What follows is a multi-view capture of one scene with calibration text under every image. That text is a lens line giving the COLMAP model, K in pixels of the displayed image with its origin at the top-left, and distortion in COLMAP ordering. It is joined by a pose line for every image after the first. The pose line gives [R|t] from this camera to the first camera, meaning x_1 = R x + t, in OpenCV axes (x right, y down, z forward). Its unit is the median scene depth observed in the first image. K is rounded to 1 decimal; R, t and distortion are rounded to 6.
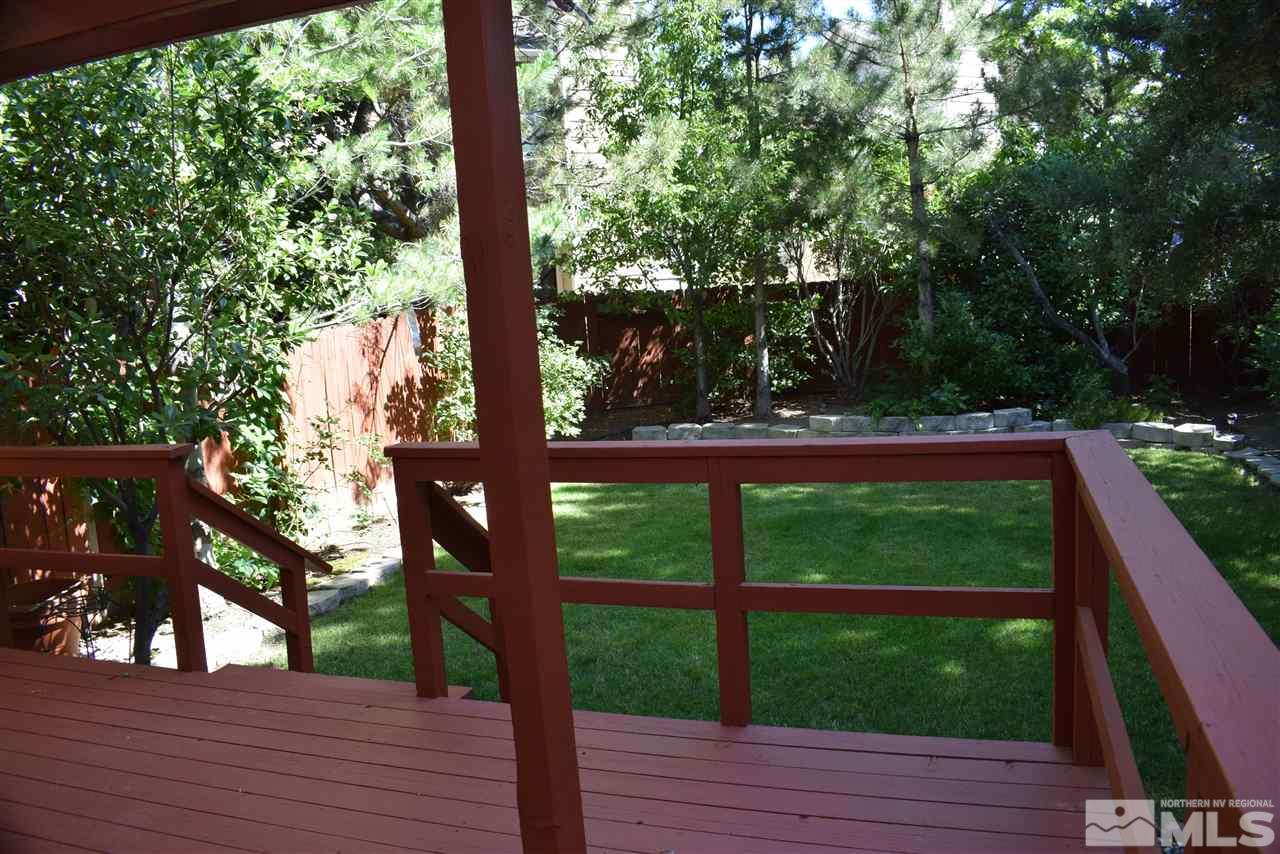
lens RADIAL K [[996.8, 0, 640.0], [0, 996.8, 427.0], [0, 0, 1]] dist [-0.077517, 0.000009]
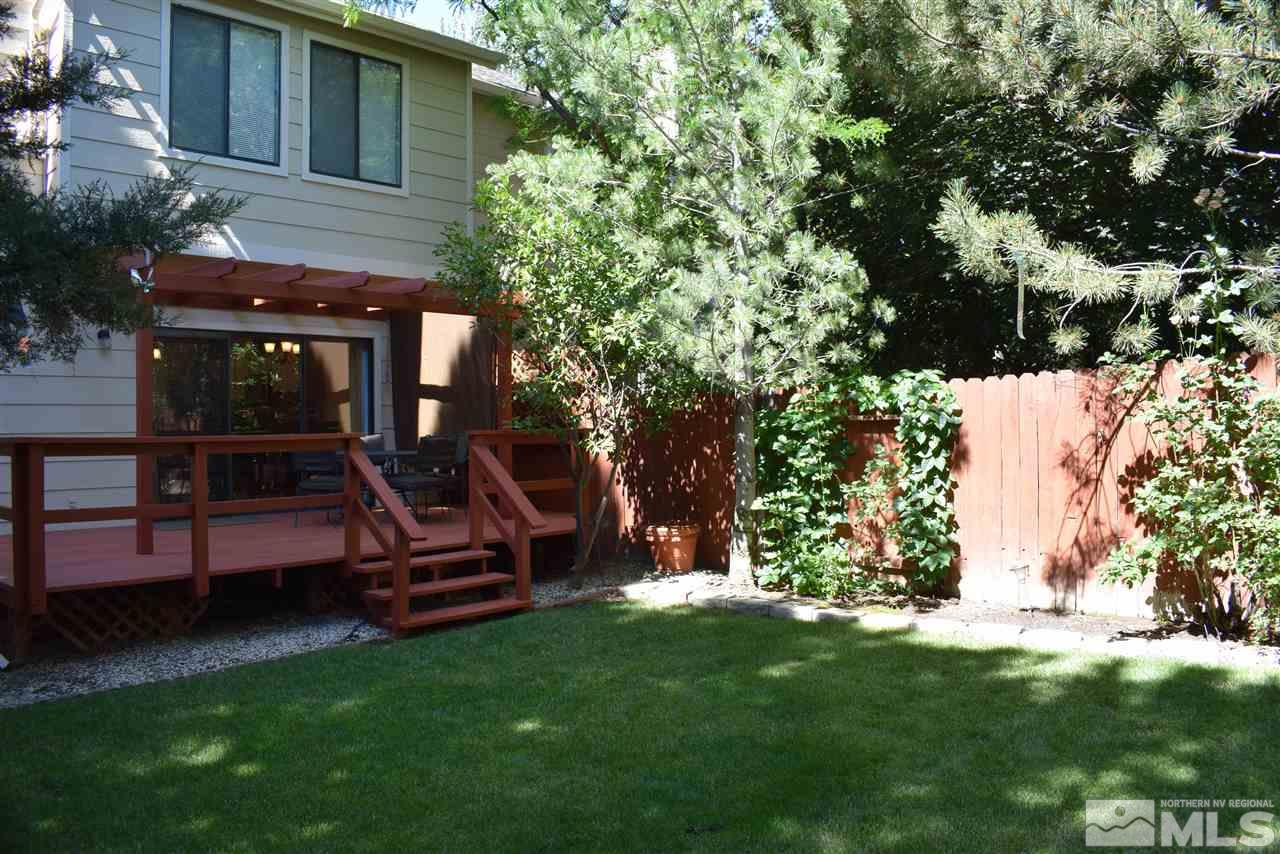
lens RADIAL K [[996.8, 0, 640.0], [0, 996.8, 427.0], [0, 0, 1]] dist [-0.077517, 0.000009]
pose [[-0.400647, 0.072654, -0.913347, 0.587637], [-0.068105, 0.991732, 0.108765, -0.119575], [0.913698, 0.105780, -0.392386, 0.967281]]
